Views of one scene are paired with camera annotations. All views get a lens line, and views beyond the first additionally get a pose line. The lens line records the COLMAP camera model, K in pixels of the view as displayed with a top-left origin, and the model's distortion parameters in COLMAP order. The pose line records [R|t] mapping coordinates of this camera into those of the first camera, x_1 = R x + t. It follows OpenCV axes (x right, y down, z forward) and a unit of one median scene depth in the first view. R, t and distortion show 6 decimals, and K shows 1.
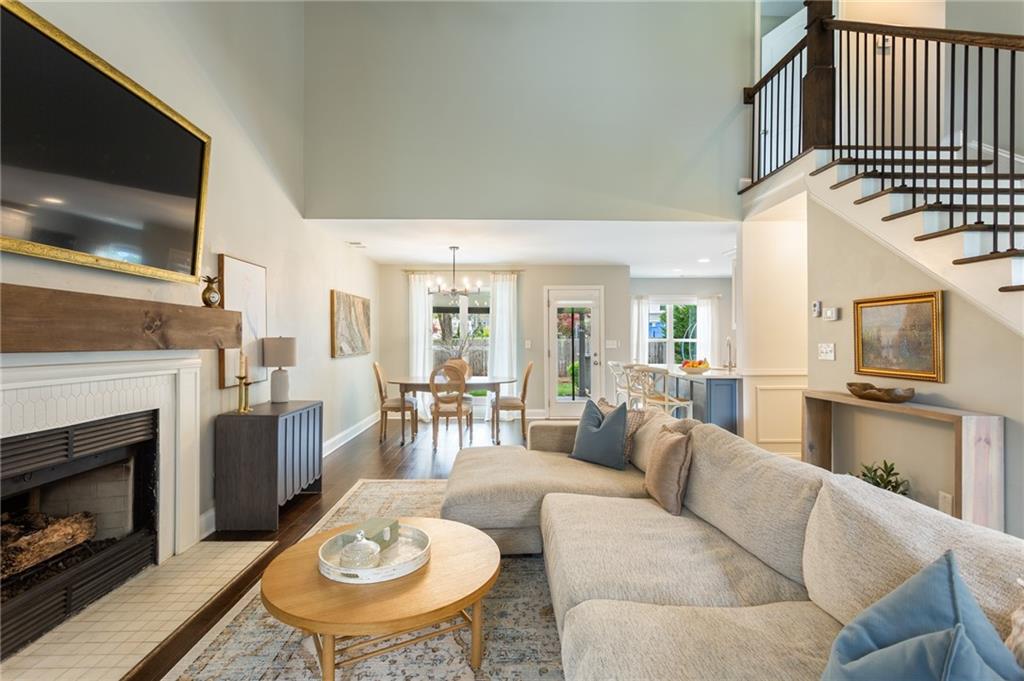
lens RADIAL K [[489.5, 0, 510.0], [0, 489.5, 337.1], [0, 0, 1]] dist [0.001975, 0.001606]
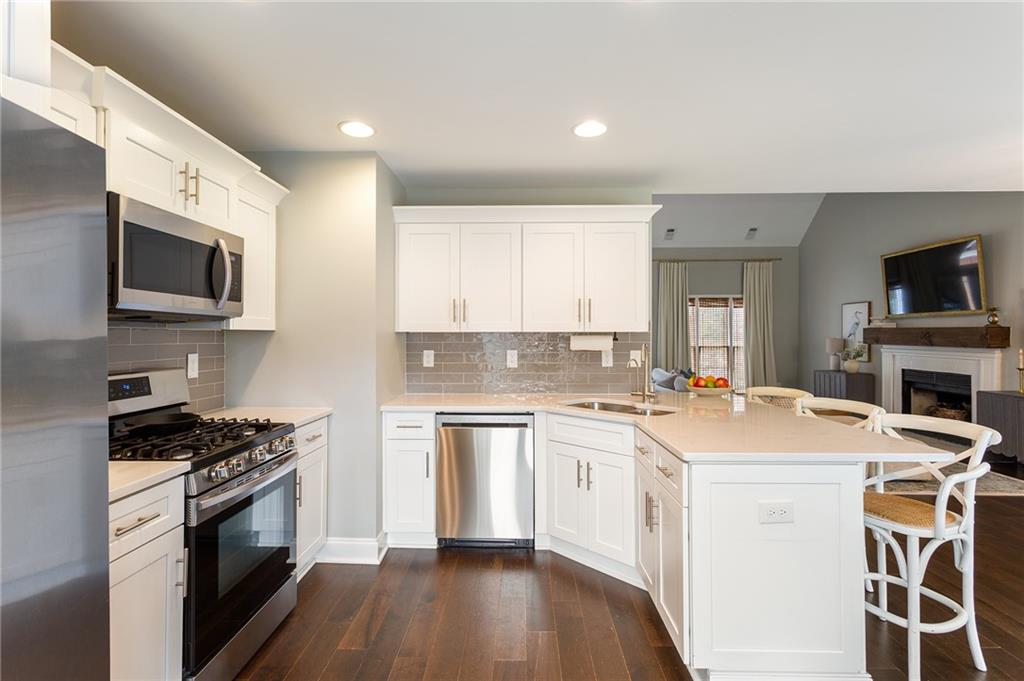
lens RADIAL K [[489.5, 0, 509.6], [0, 489.5, 335.2], [0, 0, 1]] dist [0.001975, 0.001606]
pose [[-0.999021, -0.000789, 0.044234, 0.956981], [-0.001002, 0.999988, -0.004790, -0.011877], [-0.044230, -0.004829, -0.999010, 2.592328]]
